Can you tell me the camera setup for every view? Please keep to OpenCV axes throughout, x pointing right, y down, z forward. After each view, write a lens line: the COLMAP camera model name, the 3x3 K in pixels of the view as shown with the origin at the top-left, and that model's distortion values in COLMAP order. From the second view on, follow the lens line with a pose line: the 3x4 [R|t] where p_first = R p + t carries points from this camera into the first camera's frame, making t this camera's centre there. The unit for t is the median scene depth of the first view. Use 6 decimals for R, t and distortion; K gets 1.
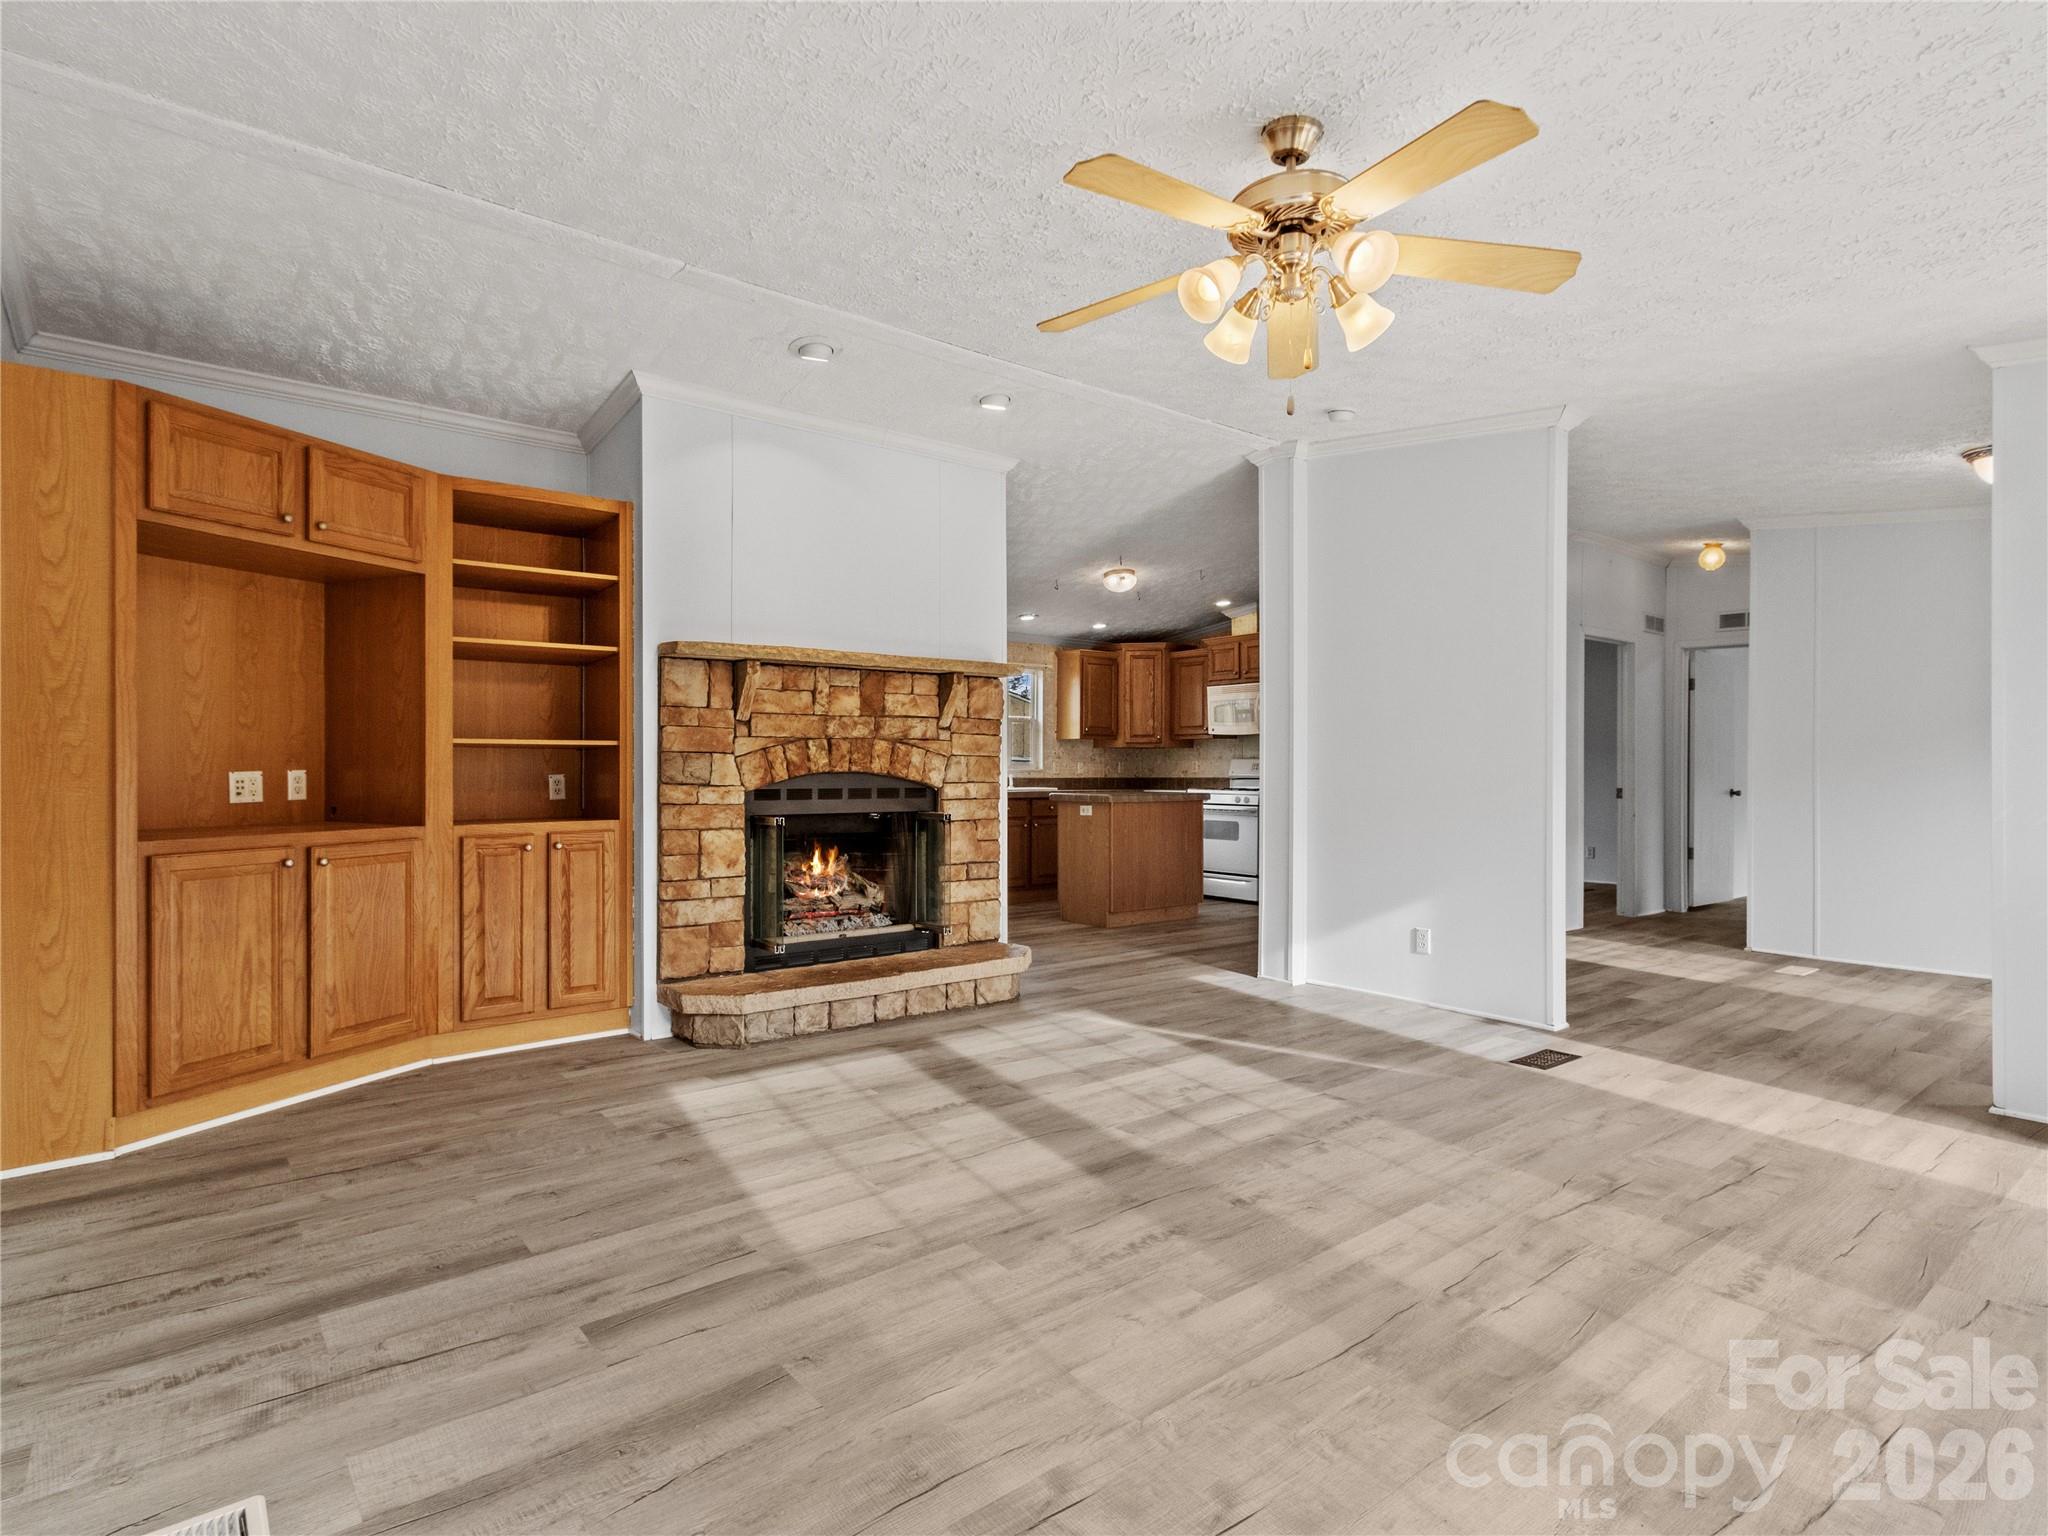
lens RADIAL K [[1055.2, 0, 993.0], [0, 1055.2, 755.5], [0, 0, 1]] dist [0.004158, -0.002254]
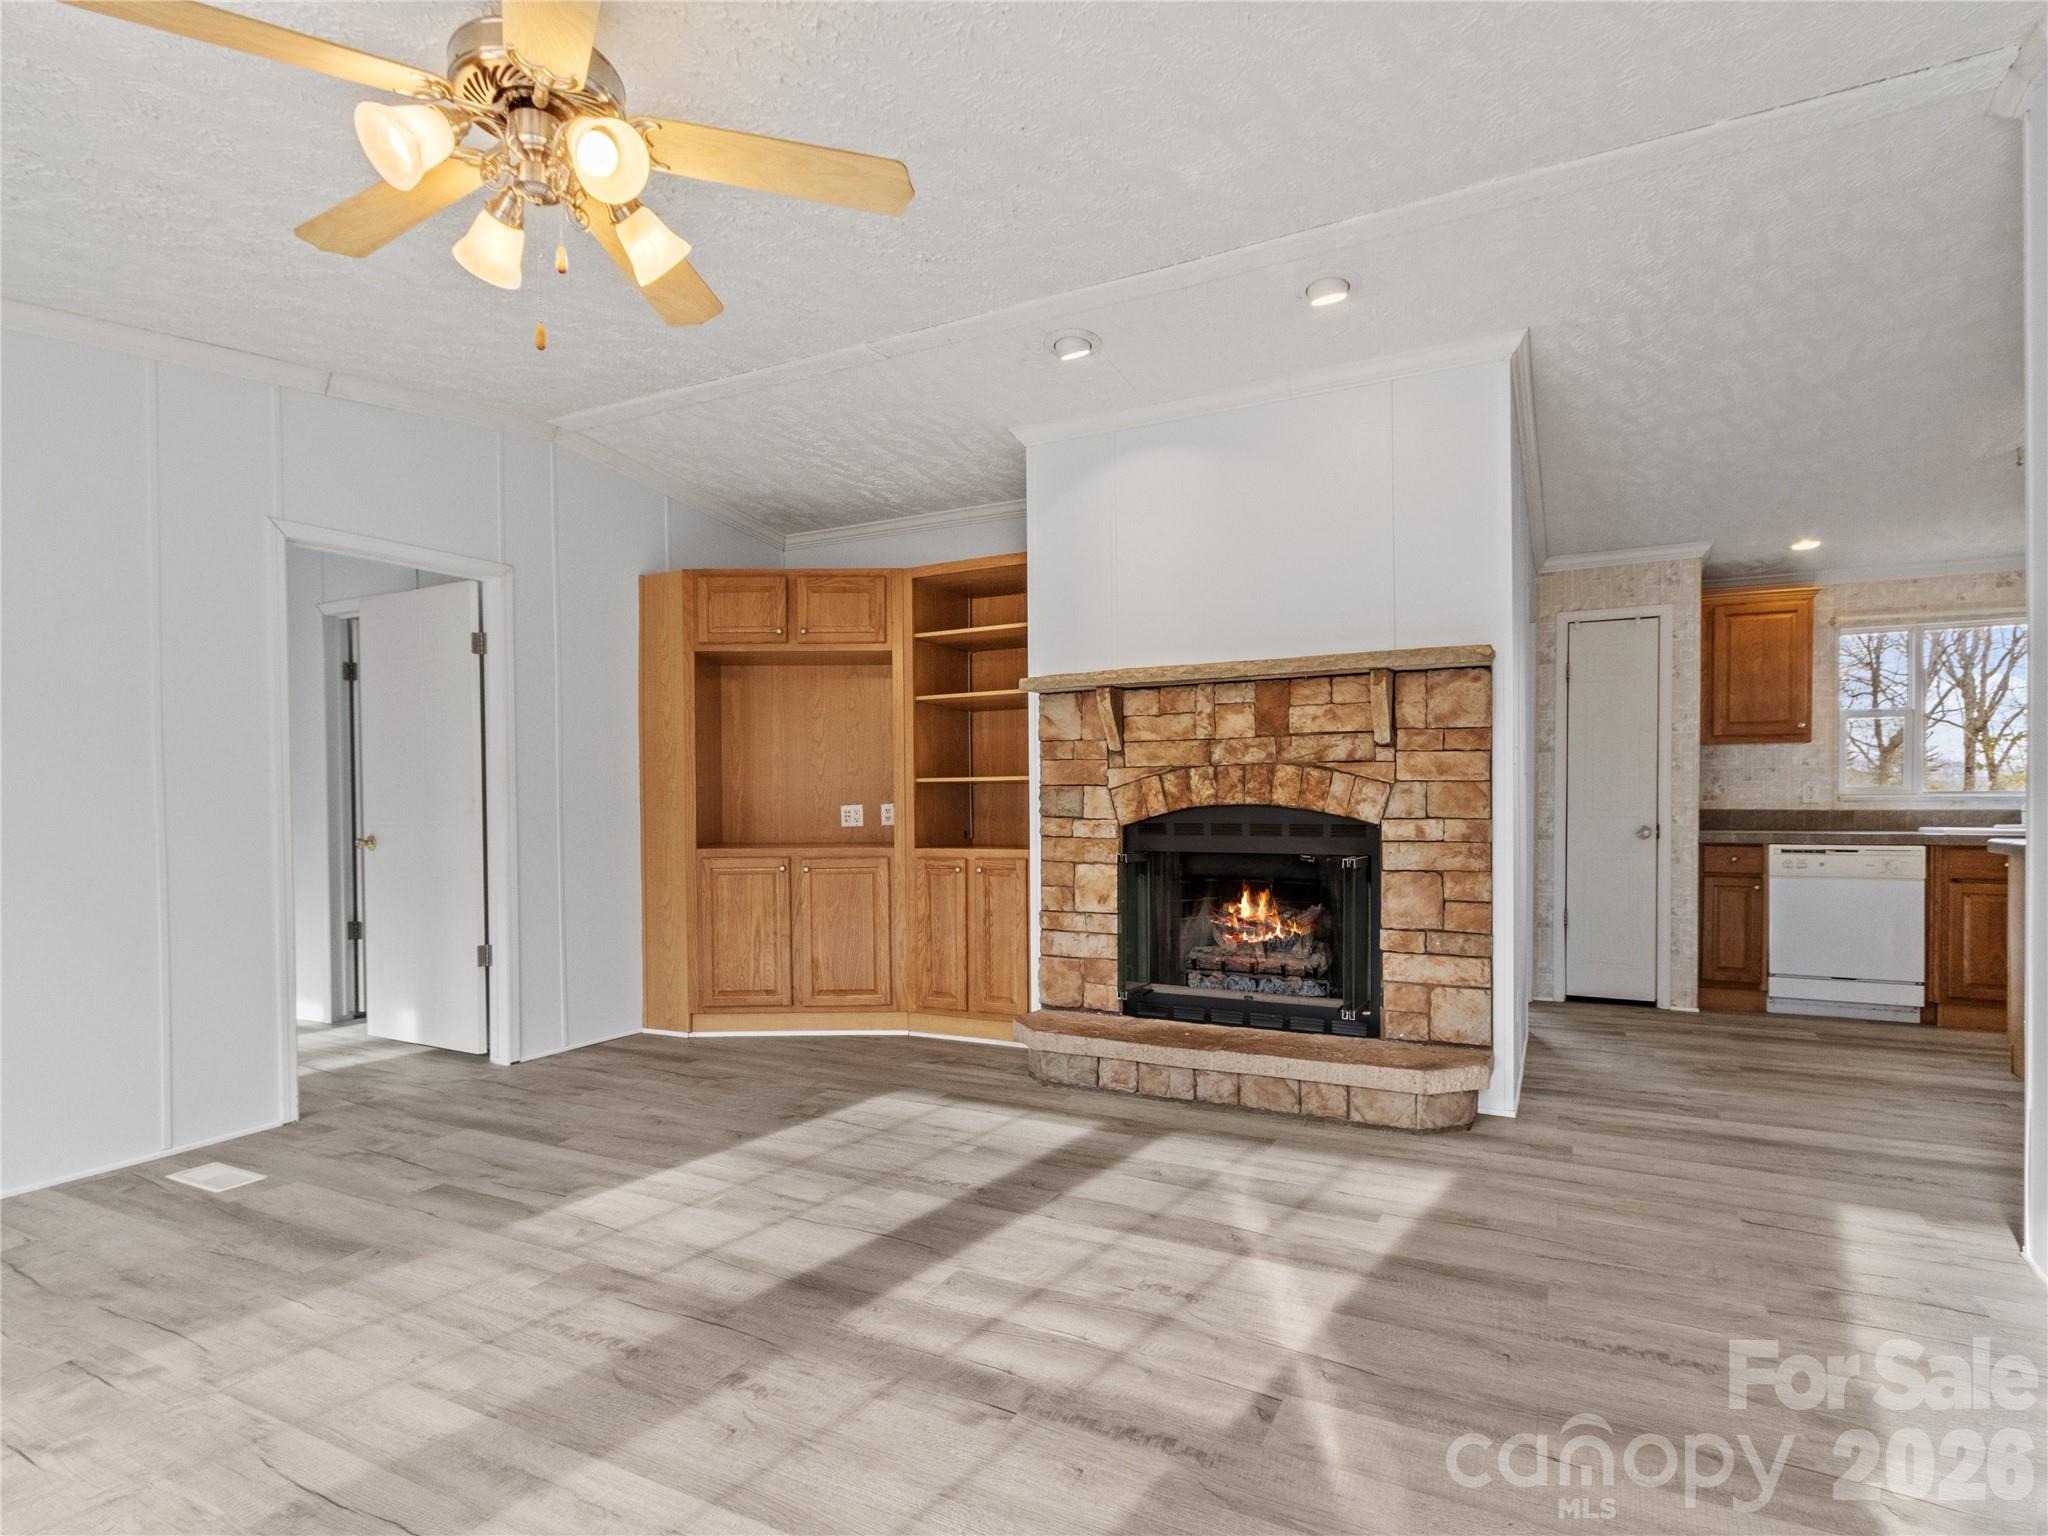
lens RADIAL K [[1055.2, 0, 1019.5], [0, 1055.2, 813.8], [0, 0, 1]] dist [0.004158, -0.002254]
pose [[0.414596, 0.008118, -0.909970, 0.722238], [0.019812, 0.999643, 0.017945, 0.005628], [0.909790, -0.025468, 0.414287, 0.633829]]
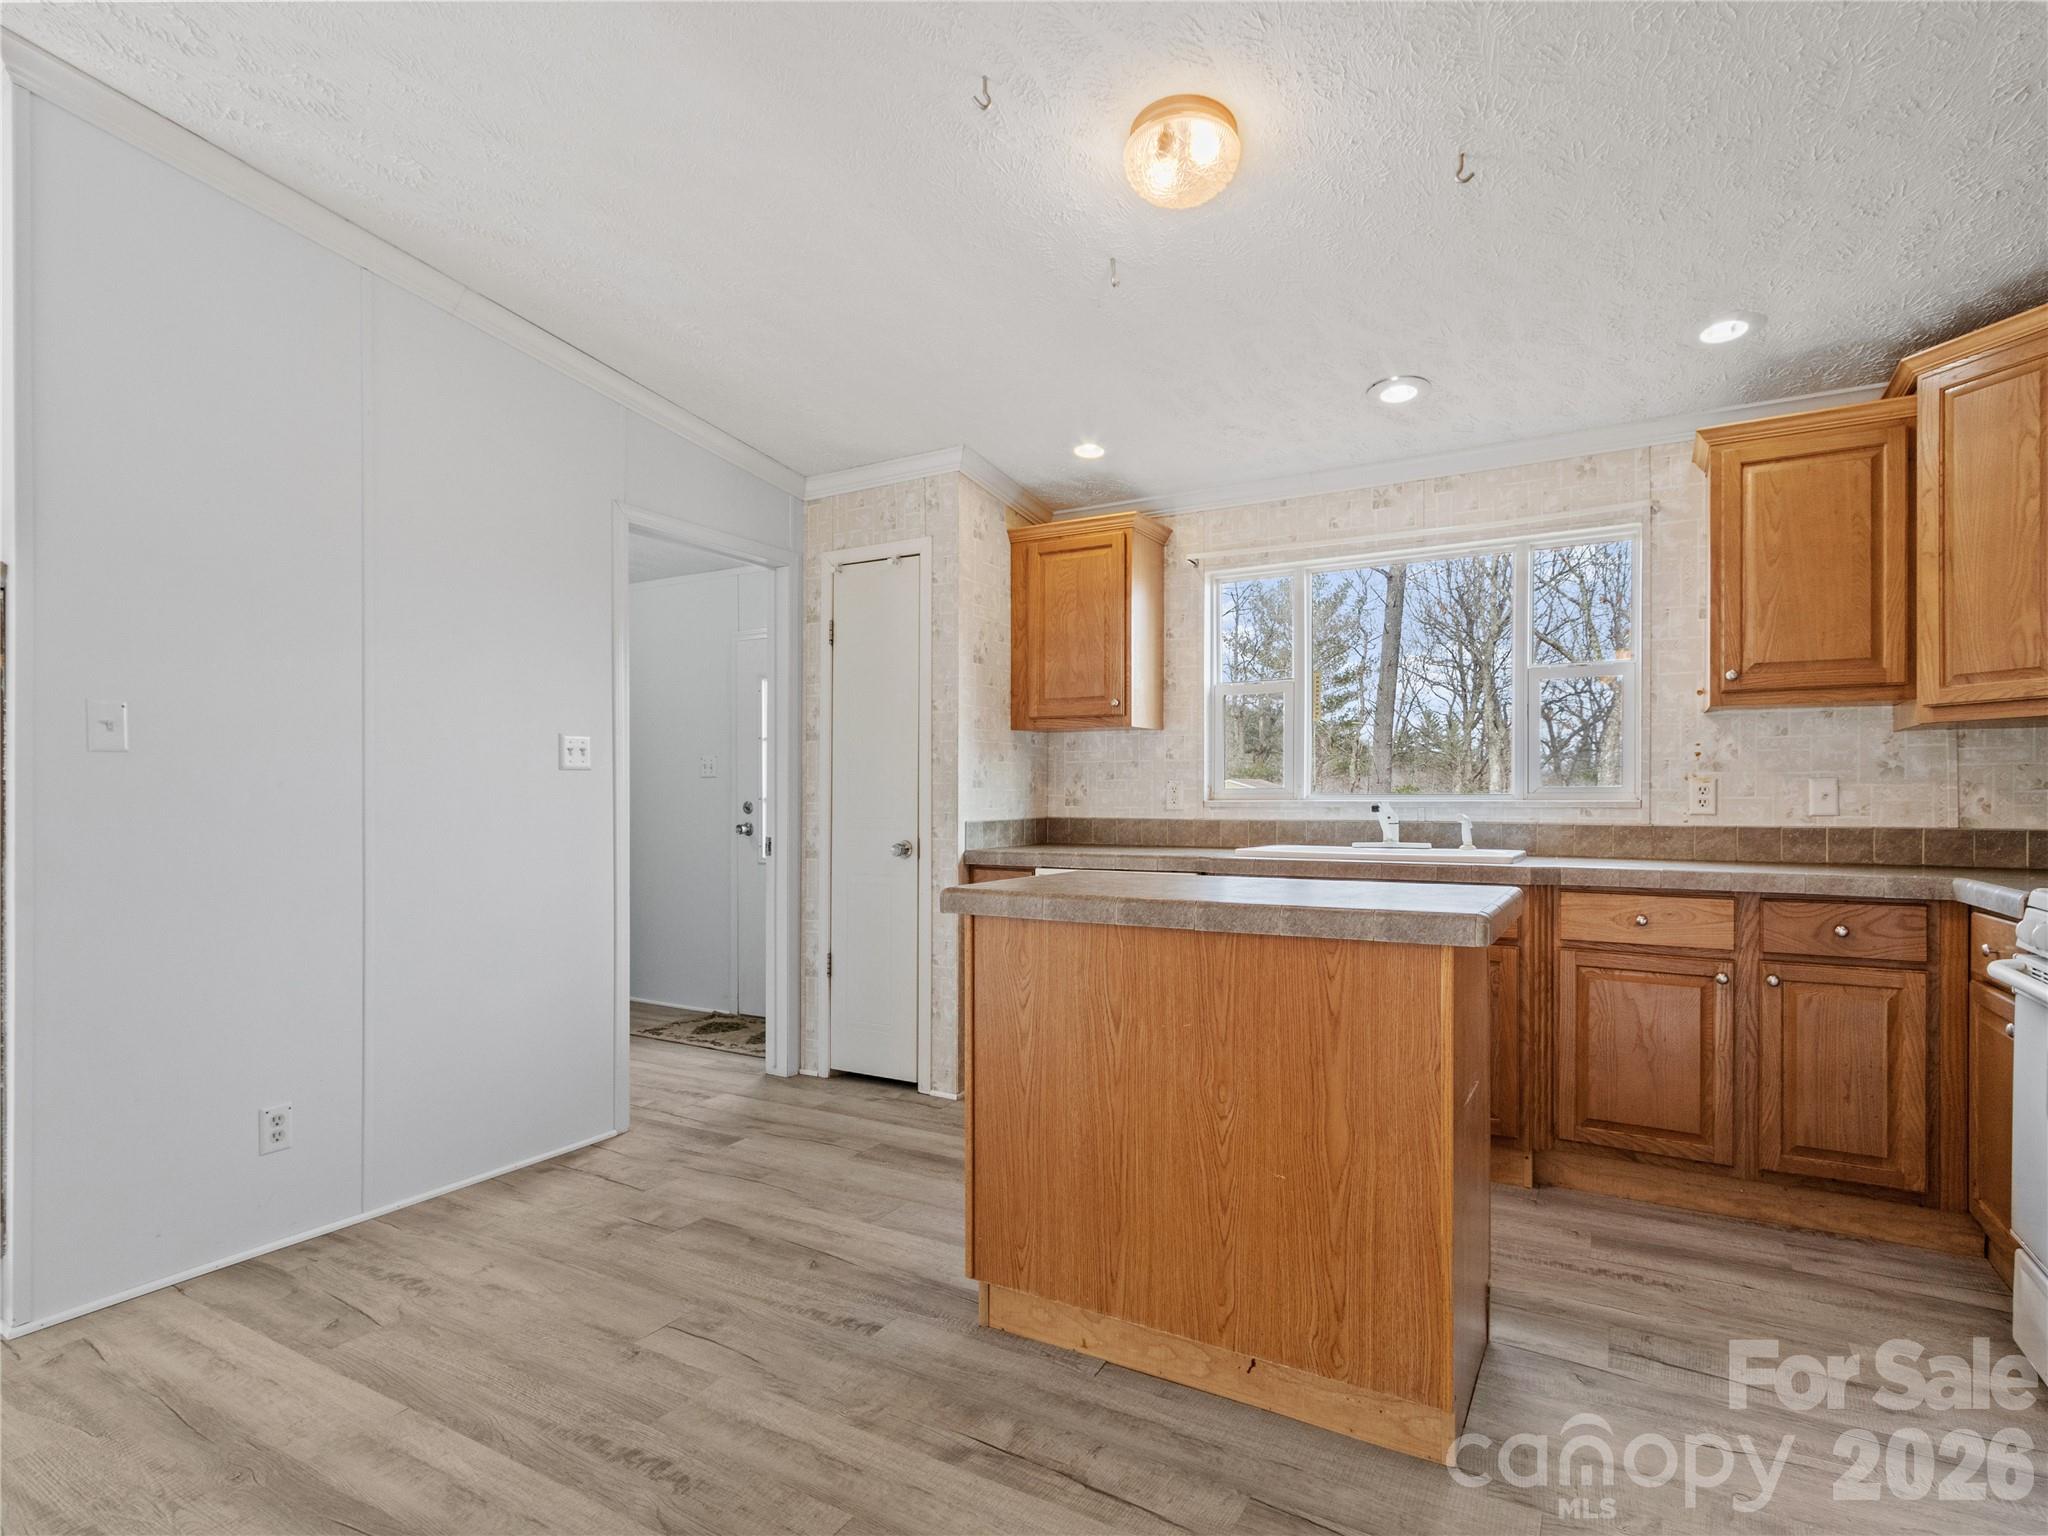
lens RADIAL K [[1055.2, 0, 999.7], [0, 1055.2, 799.8], [0, 0, 1]] dist [0.004158, -0.002254]
pose [[0.370306, 0.001605, -0.928908, 0.777678], [0.016049, 0.999838, 0.008125, 0.017764], [0.928771, -0.017917, 0.370221, 1.752333]]
